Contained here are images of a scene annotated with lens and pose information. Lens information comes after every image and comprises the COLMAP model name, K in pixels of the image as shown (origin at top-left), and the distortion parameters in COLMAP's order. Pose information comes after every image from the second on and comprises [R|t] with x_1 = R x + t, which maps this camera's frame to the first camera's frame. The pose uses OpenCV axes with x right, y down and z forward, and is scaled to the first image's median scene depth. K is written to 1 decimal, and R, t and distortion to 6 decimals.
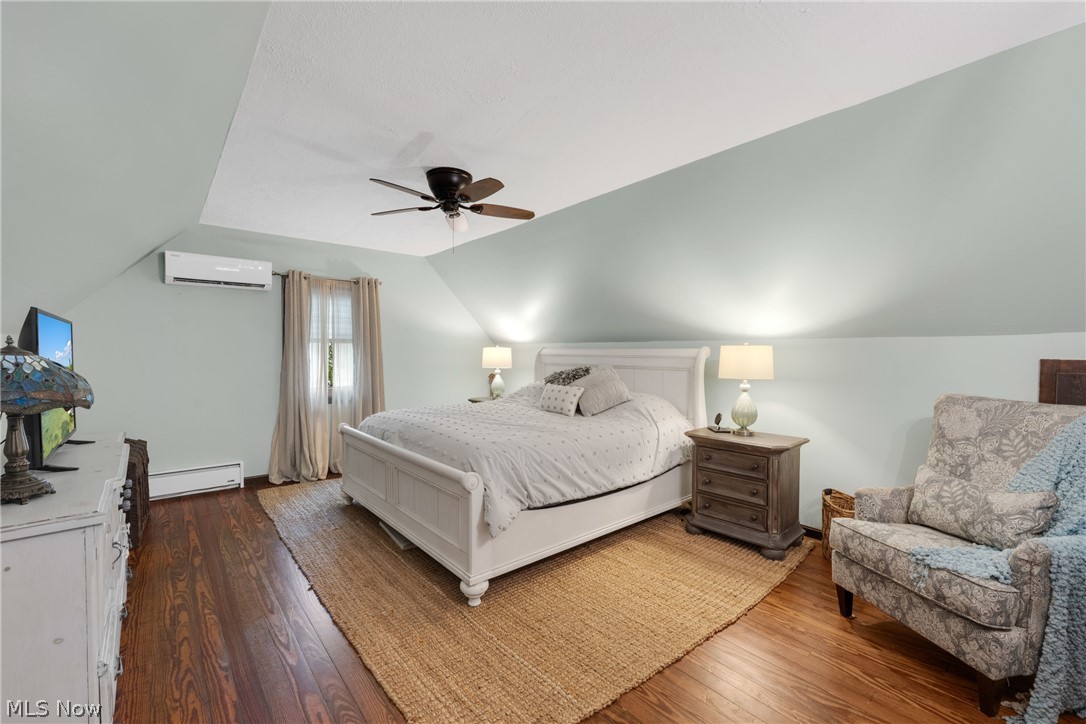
lens RADIAL K [[457.3, 0, 541.8], [0, 457.3, 364.8], [0, 0, 1]] dist [0.002700, 0.000093]
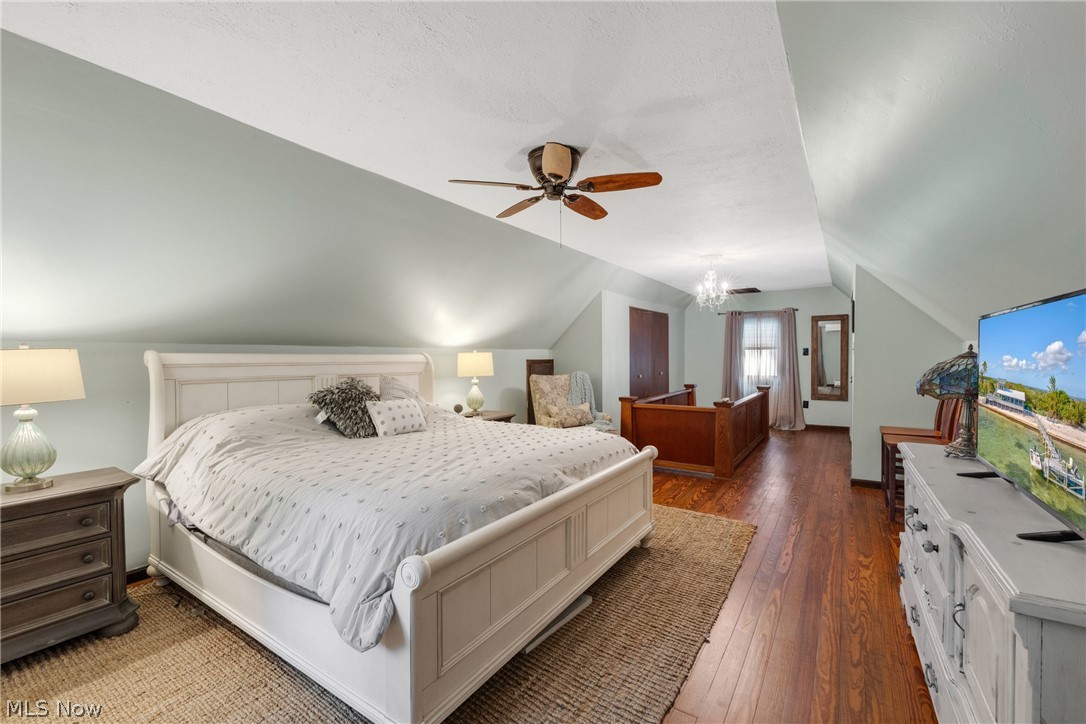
lens RADIAL K [[457.3, 0, 540.0], [0, 457.3, 357.9], [0, 0, 1]] dist [0.002700, 0.000093]
pose [[-0.279768, 0.000967, 0.960067, -1.467484], [0.038024, 0.999226, 0.010074, -0.047762], [-0.959314, 0.039324, -0.279588, 1.817084]]
